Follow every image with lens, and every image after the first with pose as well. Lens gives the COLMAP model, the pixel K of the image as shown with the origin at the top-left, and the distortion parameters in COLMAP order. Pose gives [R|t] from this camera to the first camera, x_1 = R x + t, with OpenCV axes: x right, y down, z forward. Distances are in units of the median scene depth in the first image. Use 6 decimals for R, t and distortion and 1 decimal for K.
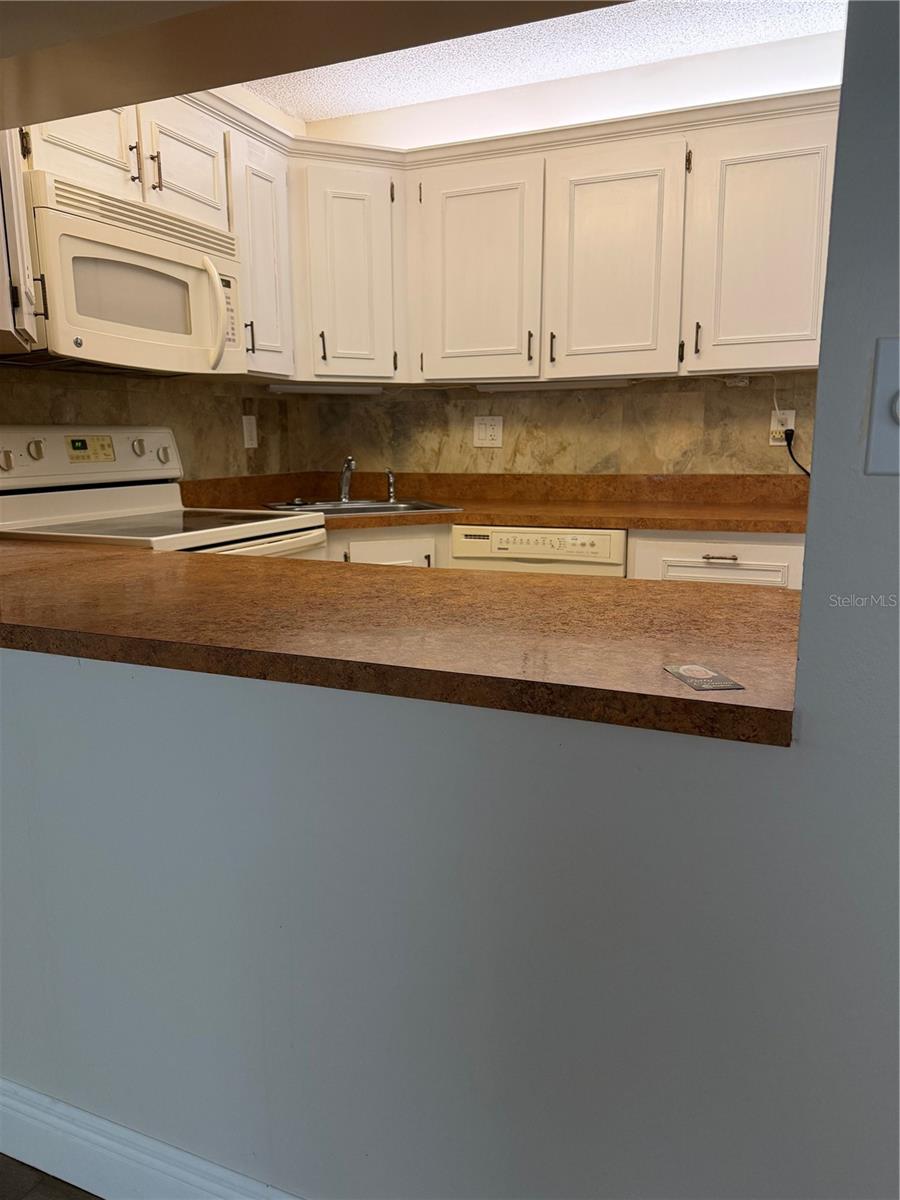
lens RADIAL K [[851.5, 0, 450.0], [0, 851.5, 600.0], [0, 0, 1]] dist [0.170141, -0.318524]
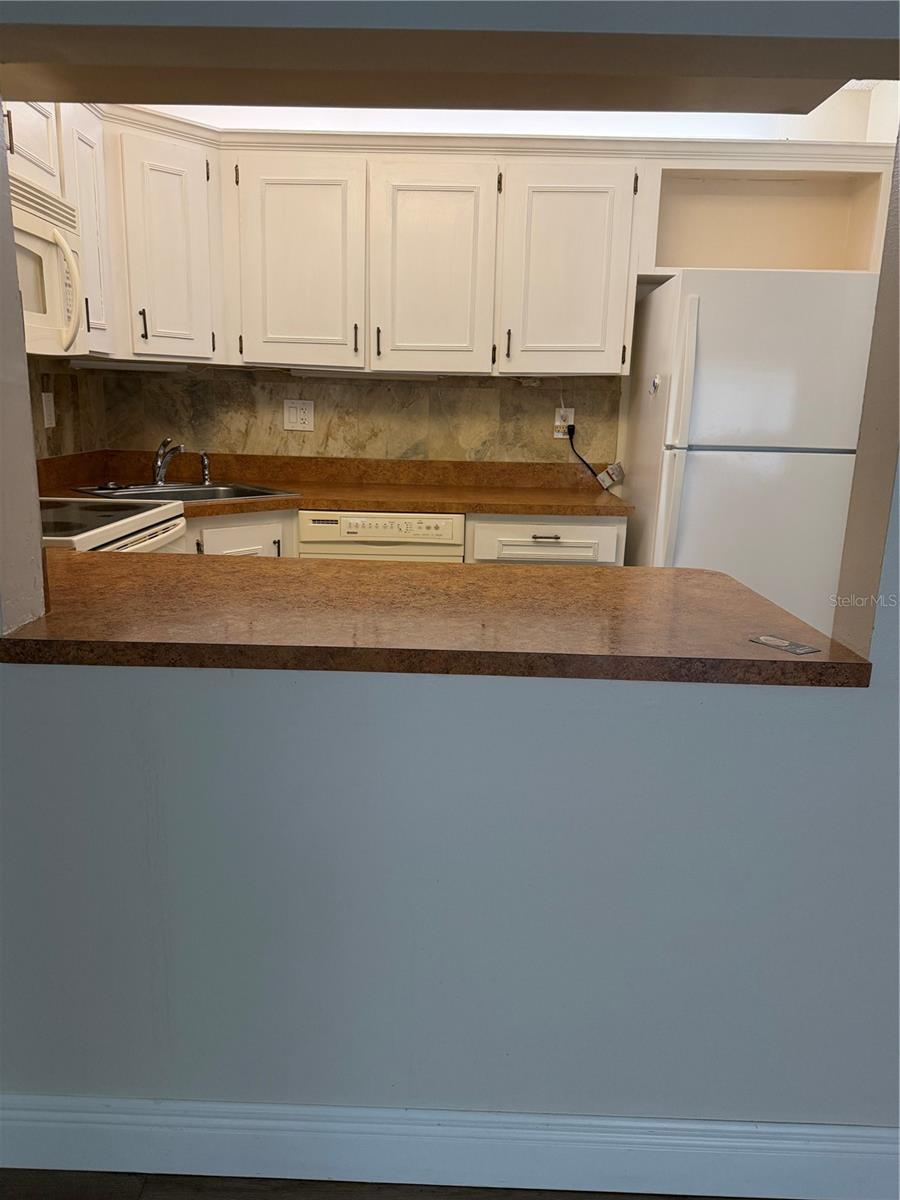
lens RADIAL K [[851.5, 0, 450.0], [0, 851.5, 600.0], [0, 0, 1]] dist [0.170141, -0.318524]
pose [[0.922687, -0.057183, 0.381285, -0.213485], [0.041760, 0.997944, 0.048611, -0.021256], [-0.383281, -0.028931, 0.923179, -0.024544]]
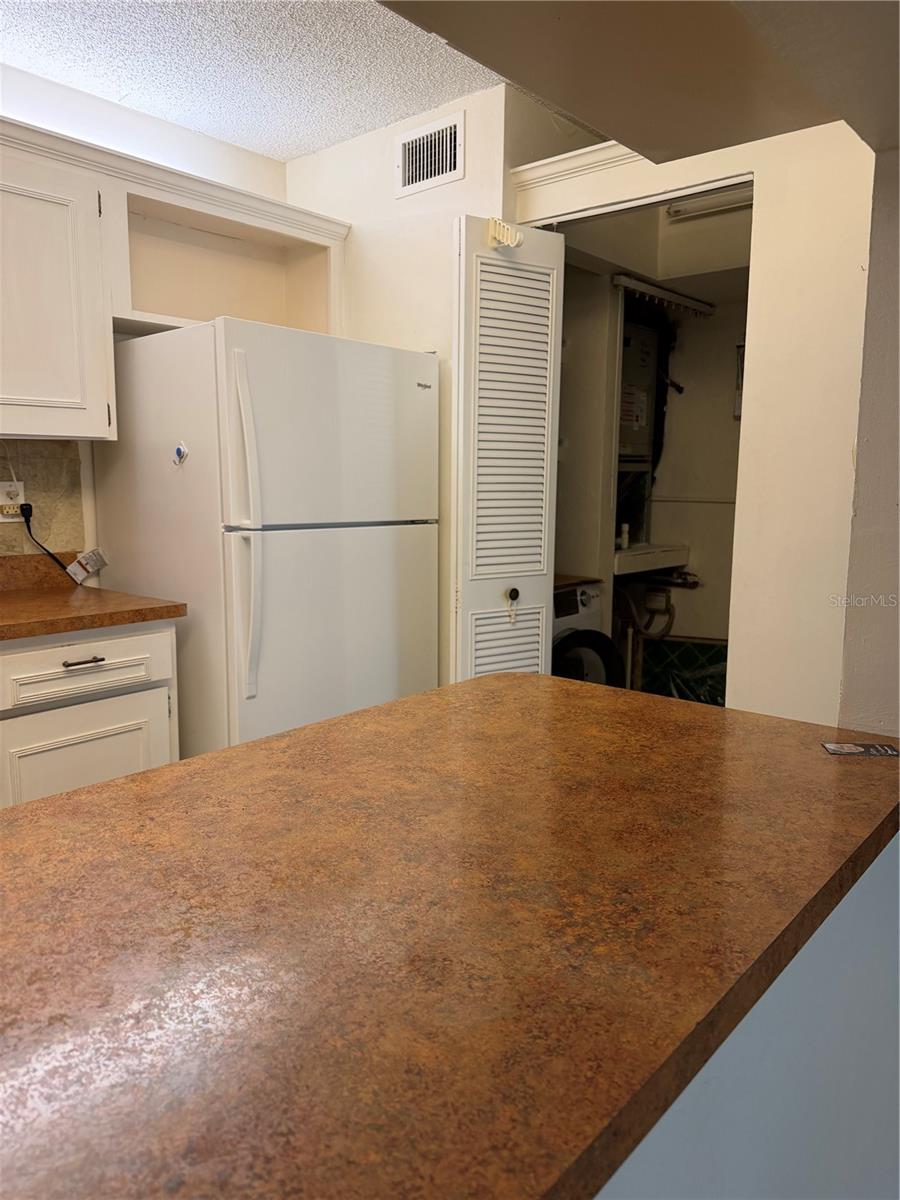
lens RADIAL K [[851.5, 0, 450.0], [0, 851.5, 600.0], [0, 0, 1]] dist [0.170141, -0.318524]
pose [[0.299429, -0.124812, 0.945920, -0.303992], [0.169870, 0.982541, 0.075873, -0.092227], [-0.938875, 0.137965, 0.315403, 0.327302]]
